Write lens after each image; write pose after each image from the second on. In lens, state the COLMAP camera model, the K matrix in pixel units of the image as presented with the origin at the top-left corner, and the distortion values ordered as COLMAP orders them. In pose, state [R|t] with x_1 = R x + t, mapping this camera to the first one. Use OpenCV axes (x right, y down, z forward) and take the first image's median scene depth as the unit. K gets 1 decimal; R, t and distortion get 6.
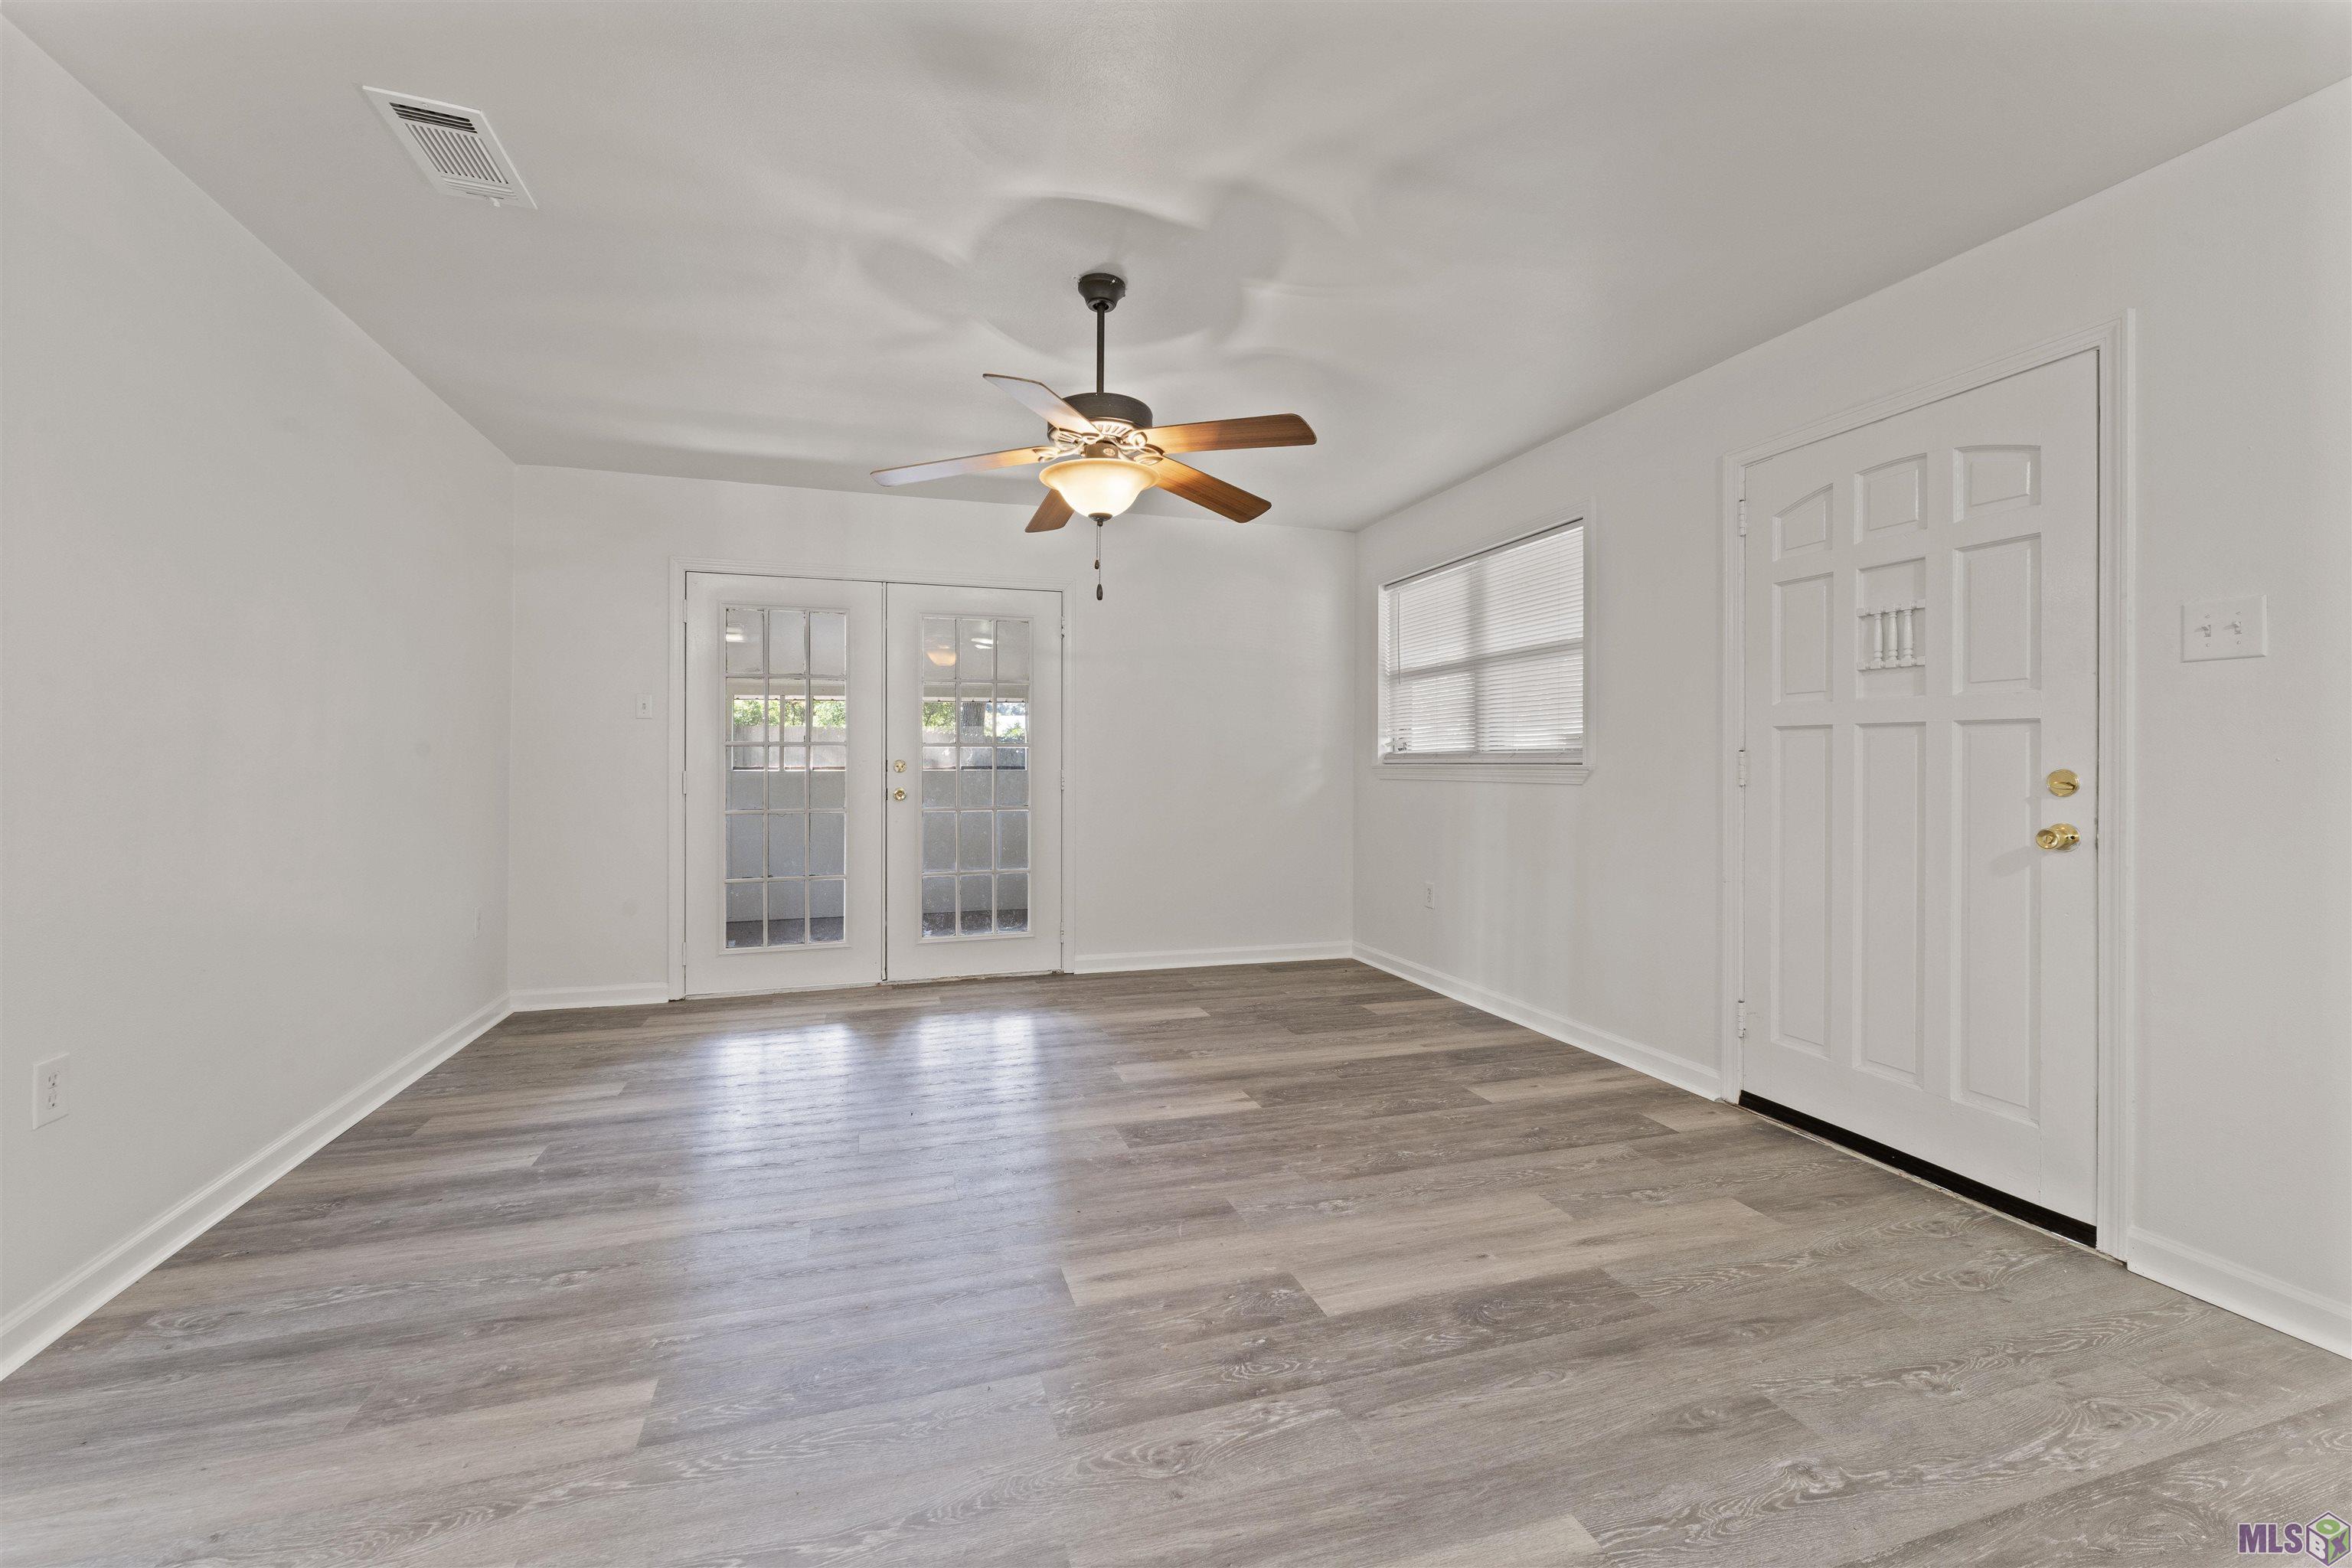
lens RADIAL K [[939.4, 0, 1175.1], [0, 939.4, 770.1], [0, 0, 1]] dist [0.004039, 0.000294]
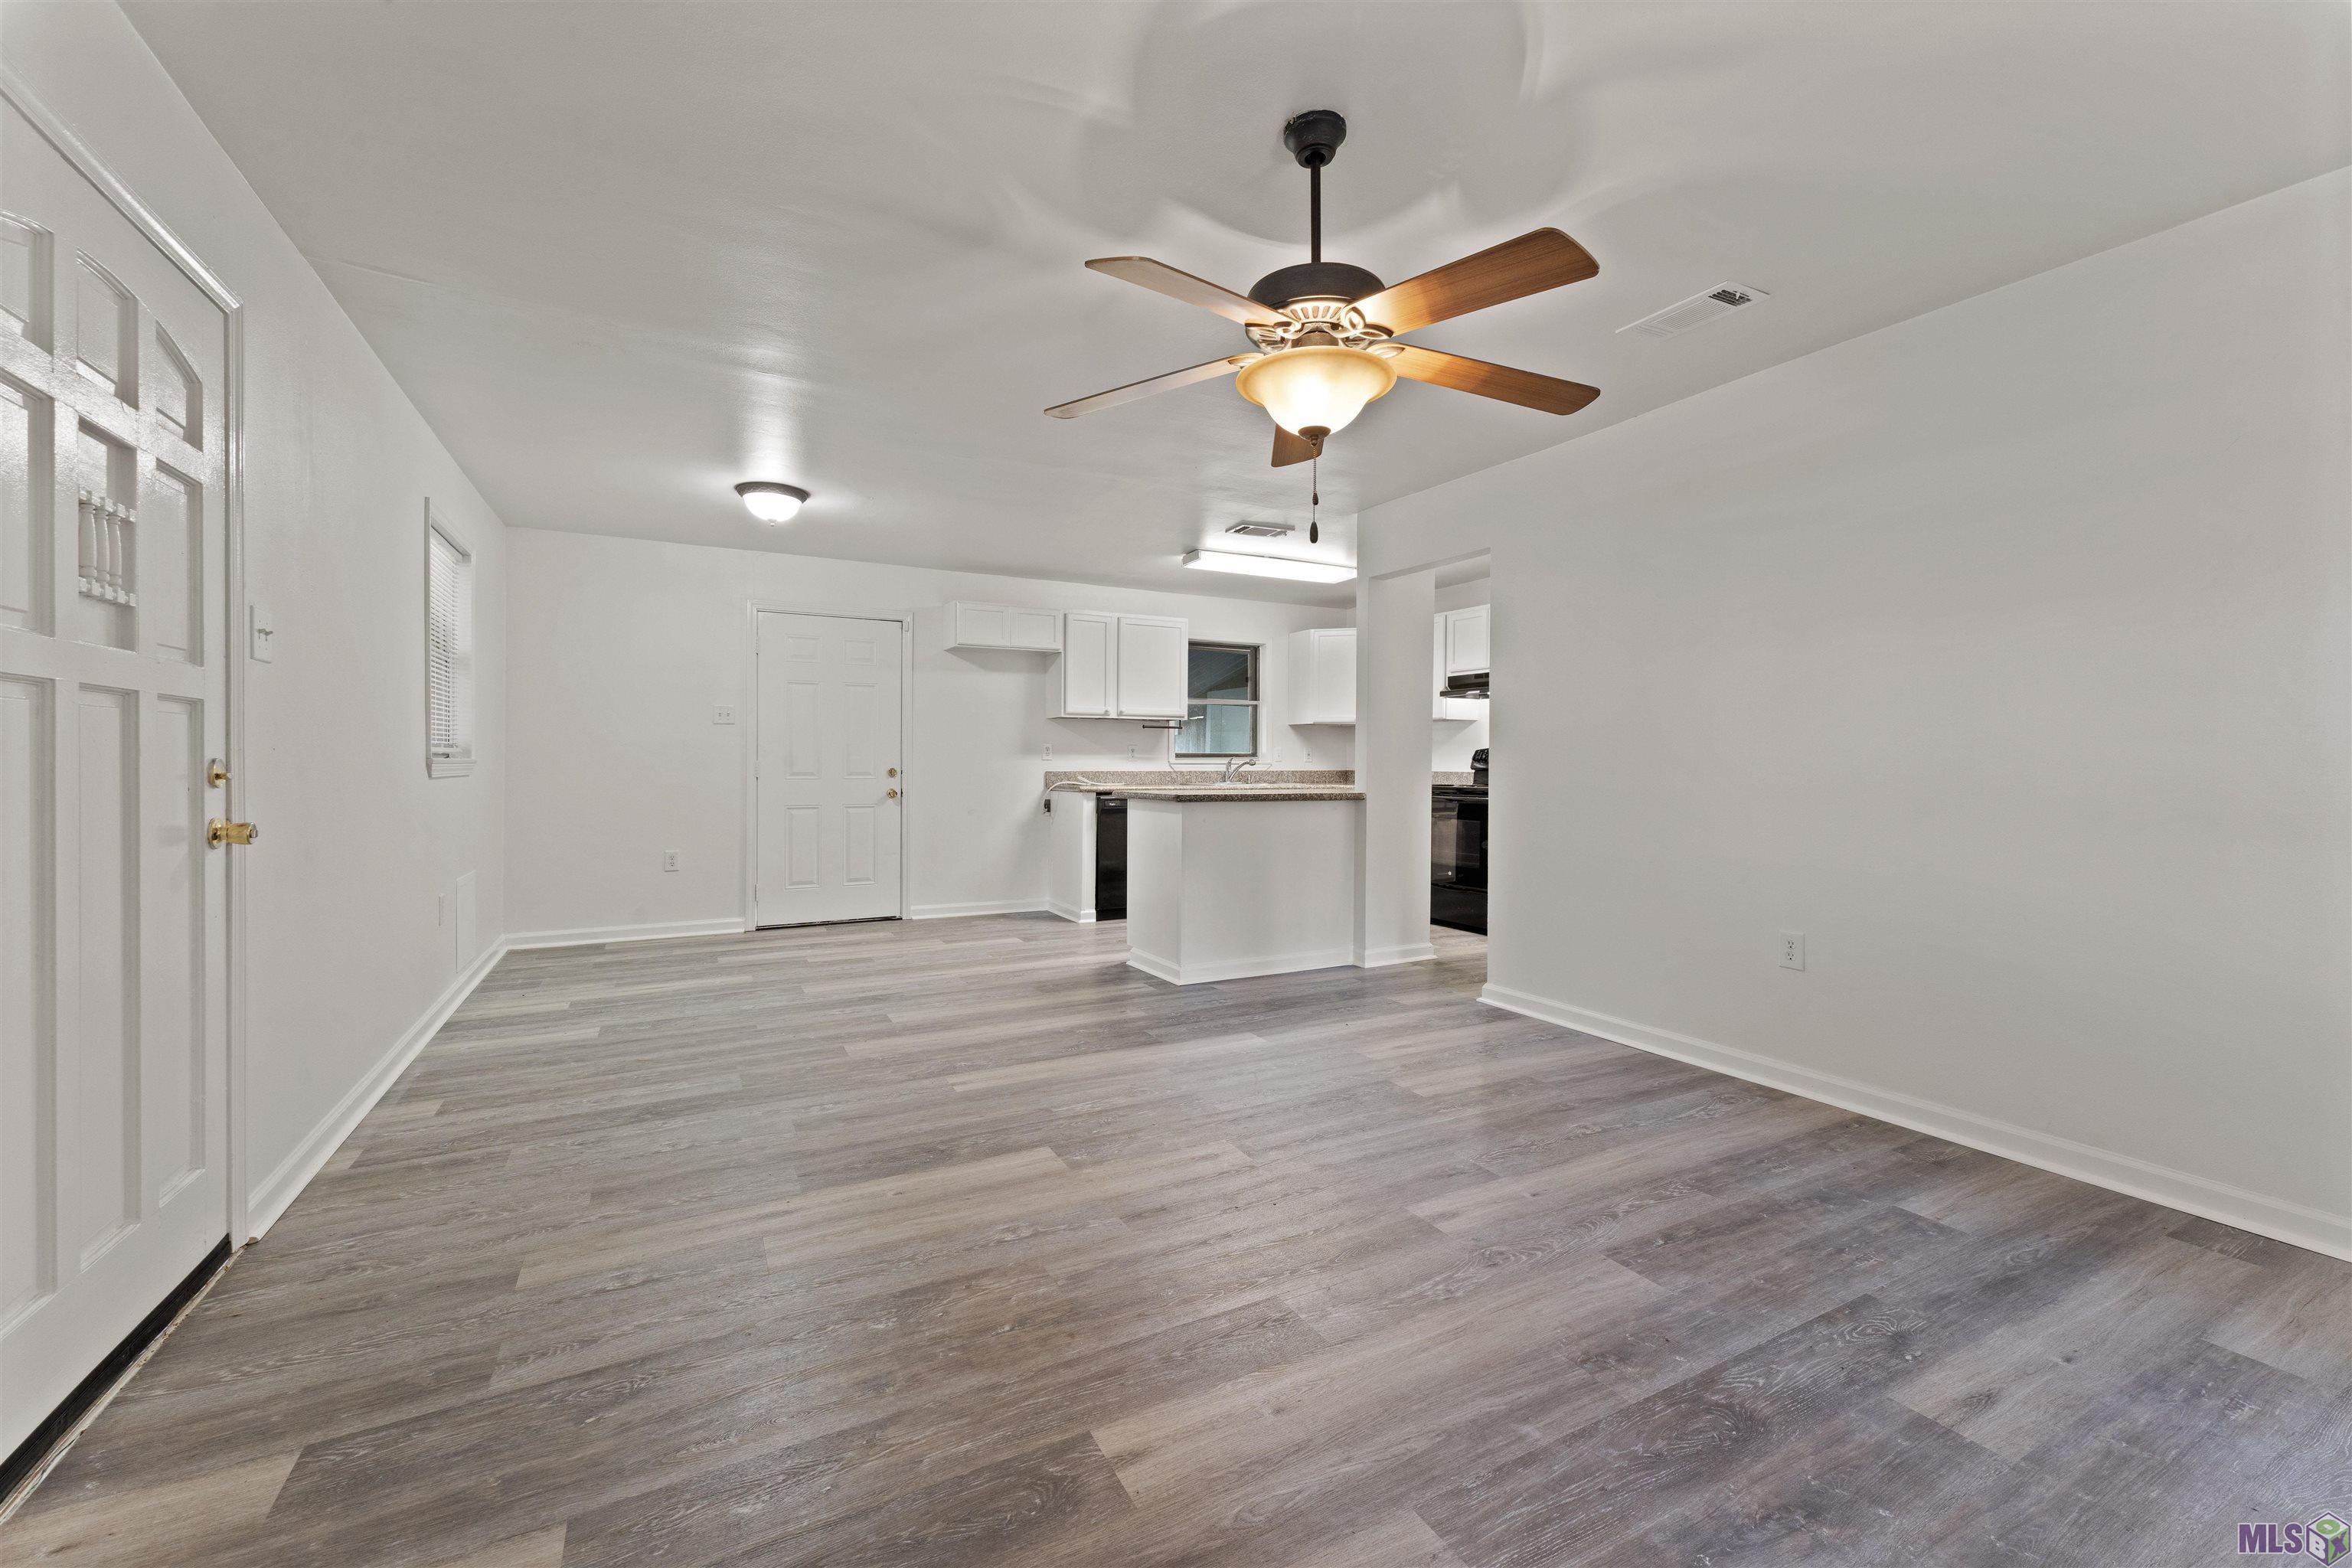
lens RADIAL K [[939.4, 0, 1183.1], [0, 939.4, 769.4], [0, 0, 1]] dist [0.004039, 0.000294]
pose [[-0.983519, -0.004990, -0.180735, 0.182122], [-0.008345, 0.999807, 0.017806, -0.014258], [0.180611, 0.019021, -0.983371, 2.001873]]
